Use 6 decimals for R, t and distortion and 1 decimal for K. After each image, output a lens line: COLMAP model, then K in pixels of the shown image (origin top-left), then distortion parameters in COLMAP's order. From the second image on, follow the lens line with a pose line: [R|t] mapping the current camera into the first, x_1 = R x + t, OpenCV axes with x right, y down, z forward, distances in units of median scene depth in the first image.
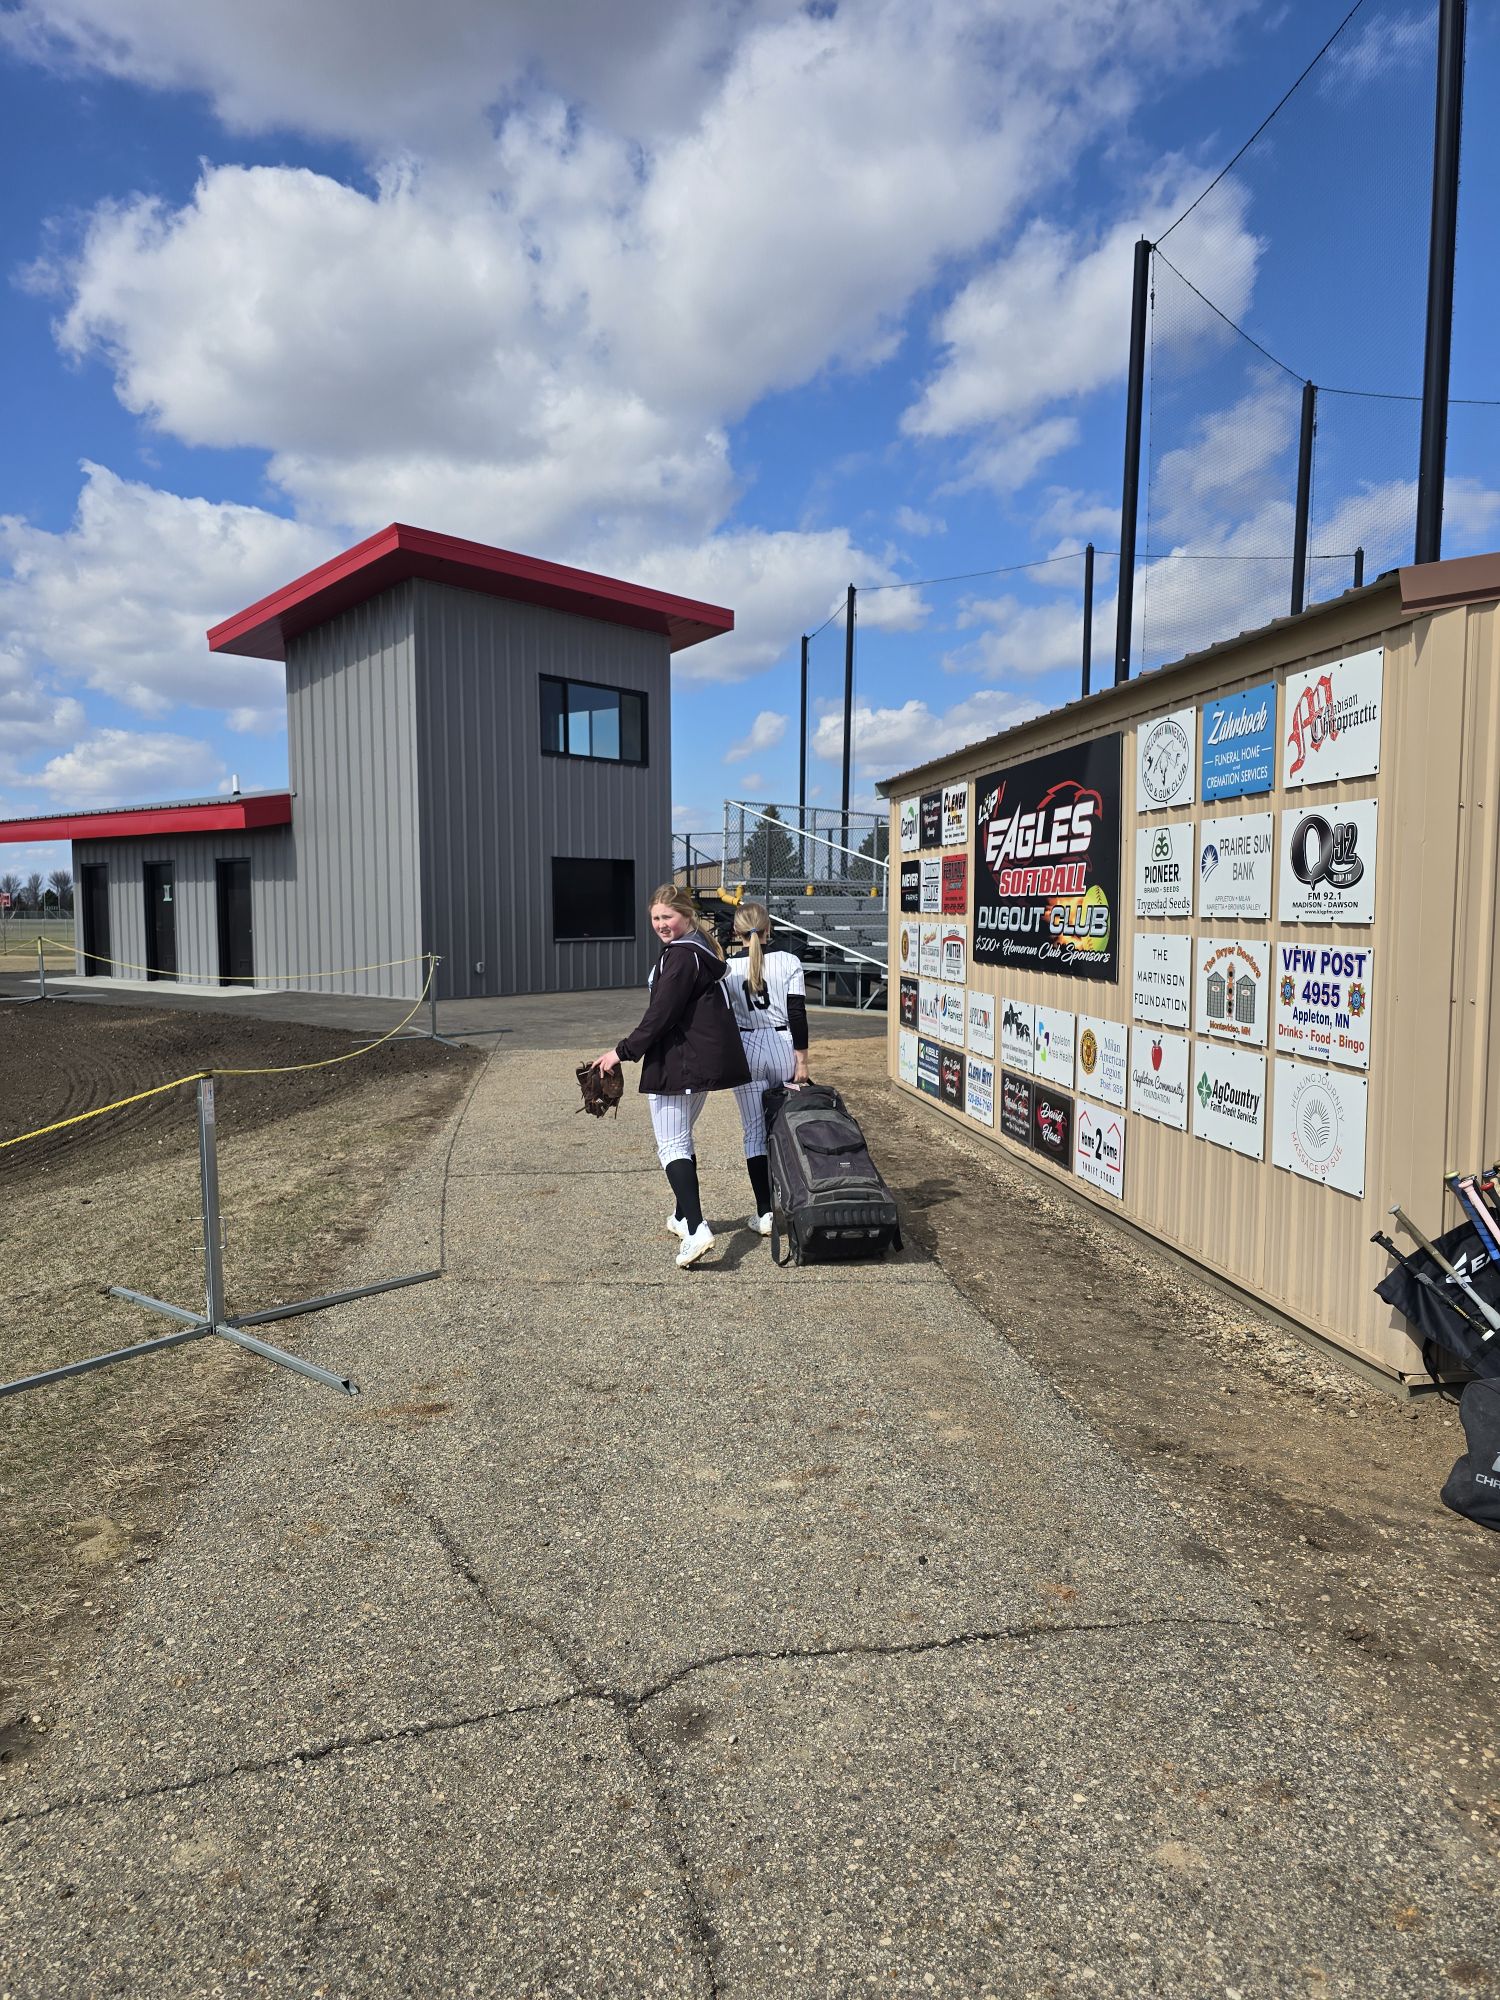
lens RADIAL K [[1350.0, 0, 761.0], [0, 1350.0, 1010.4], [0, 0, 1]] dist [0.043423, -0.023456]
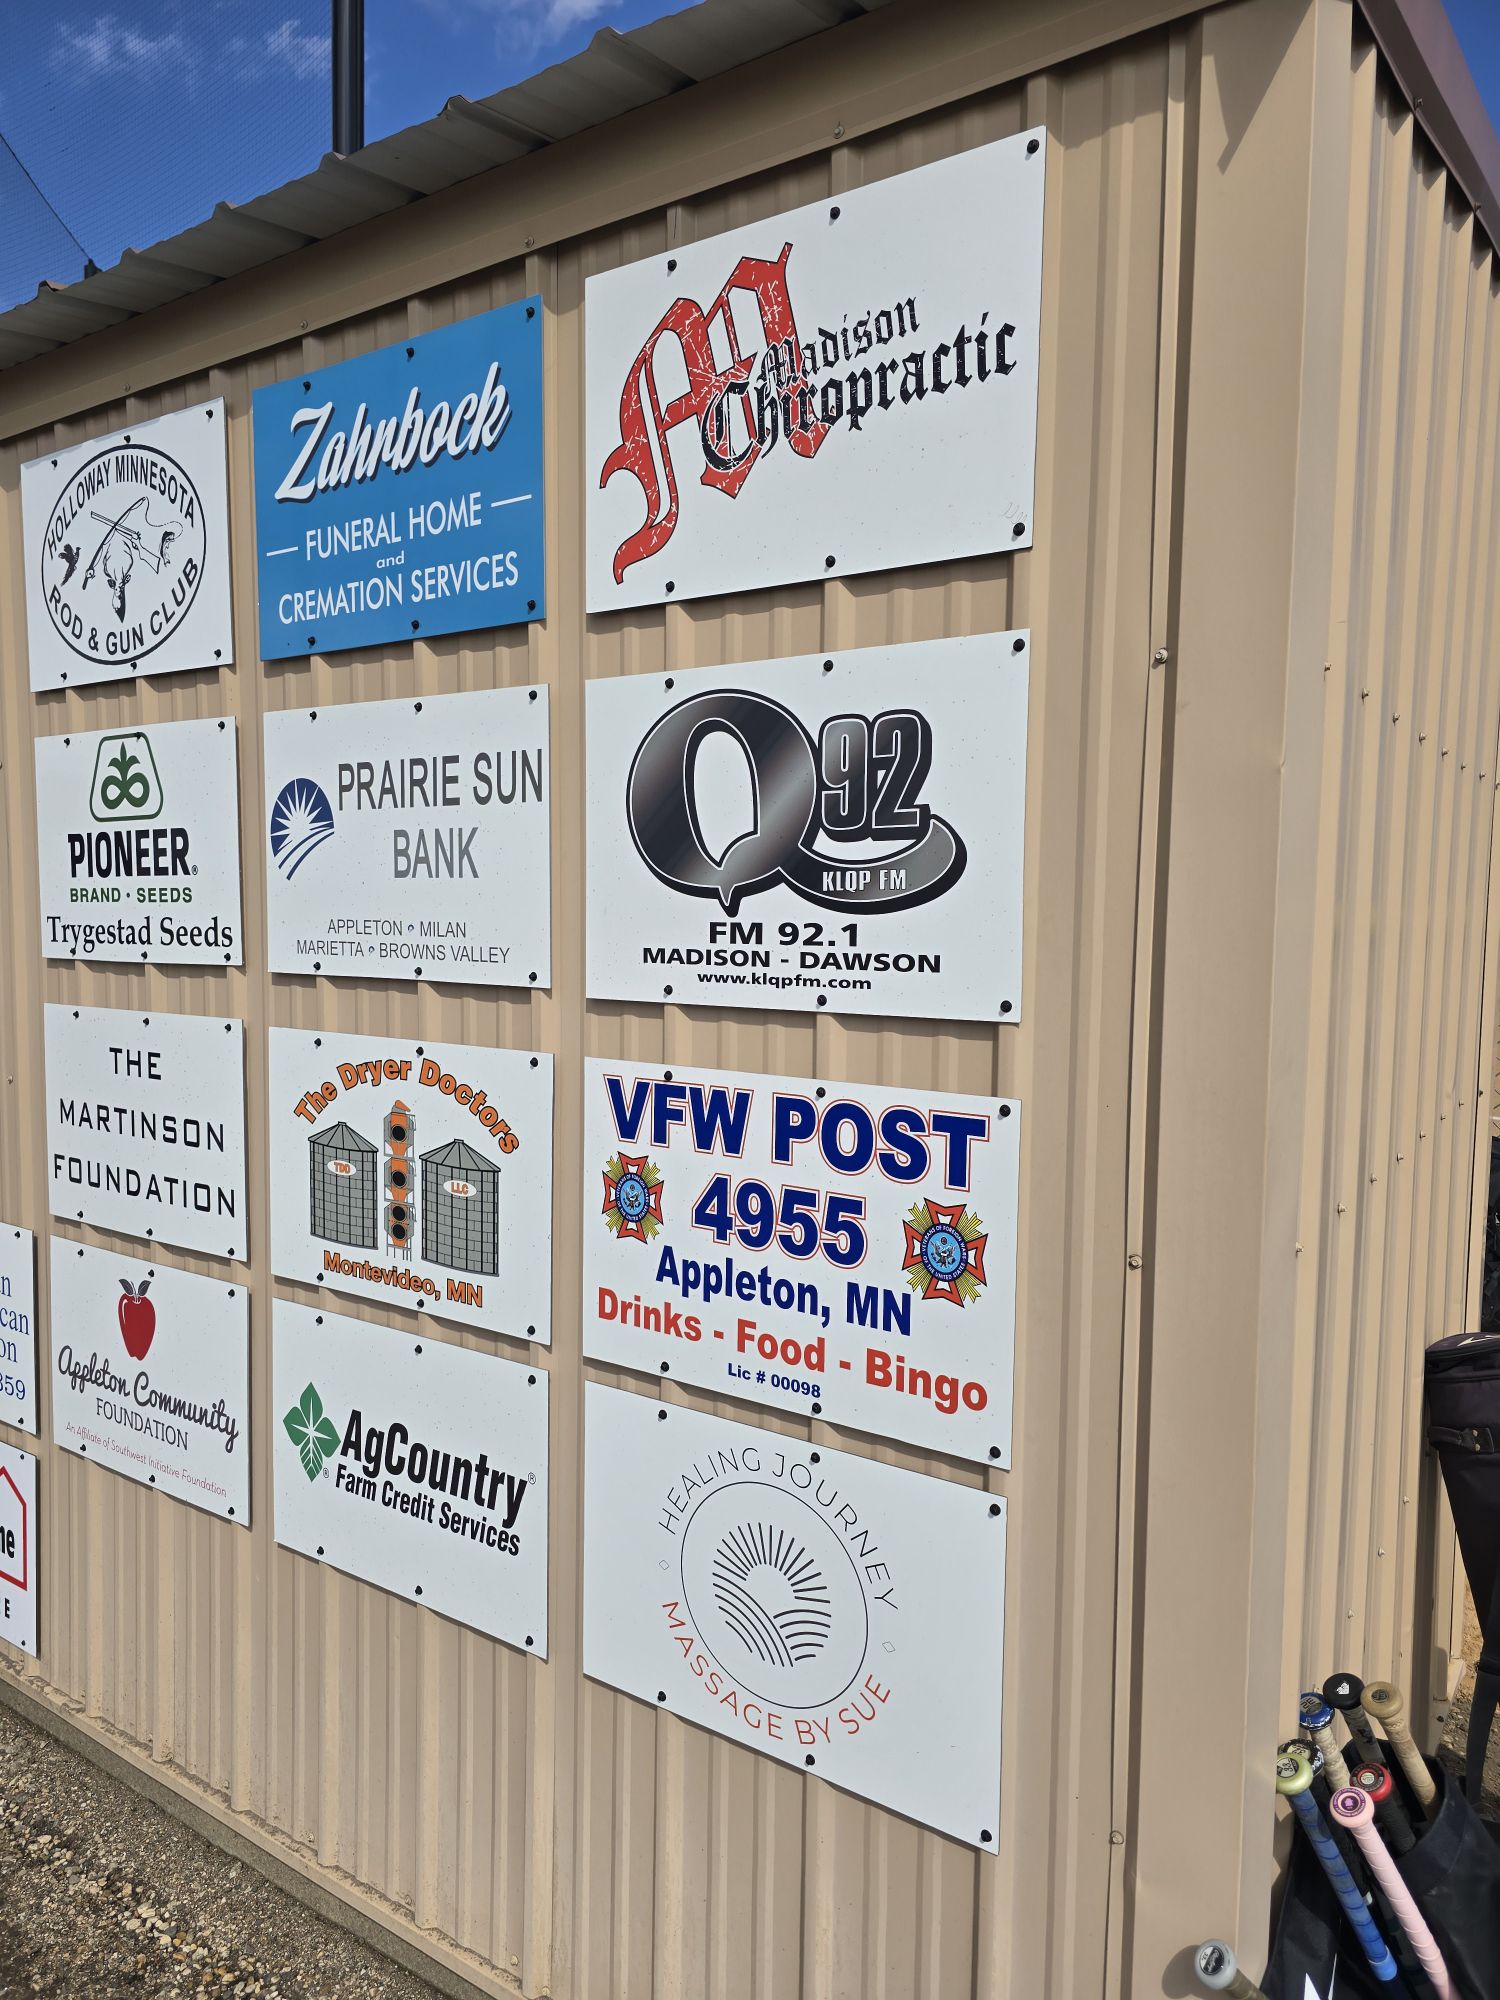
lens RADIAL K [[1350.0, 0, 751.4], [0, 1350.0, 1003.0], [0, 0, 1]] dist [0.043423, -0.023456]
pose [[0.670358, -0.050432, 0.740322, 0.137589], [0.050945, 0.998462, 0.021886, -0.063282], [-0.740287, 0.023044, 0.671896, 0.665269]]
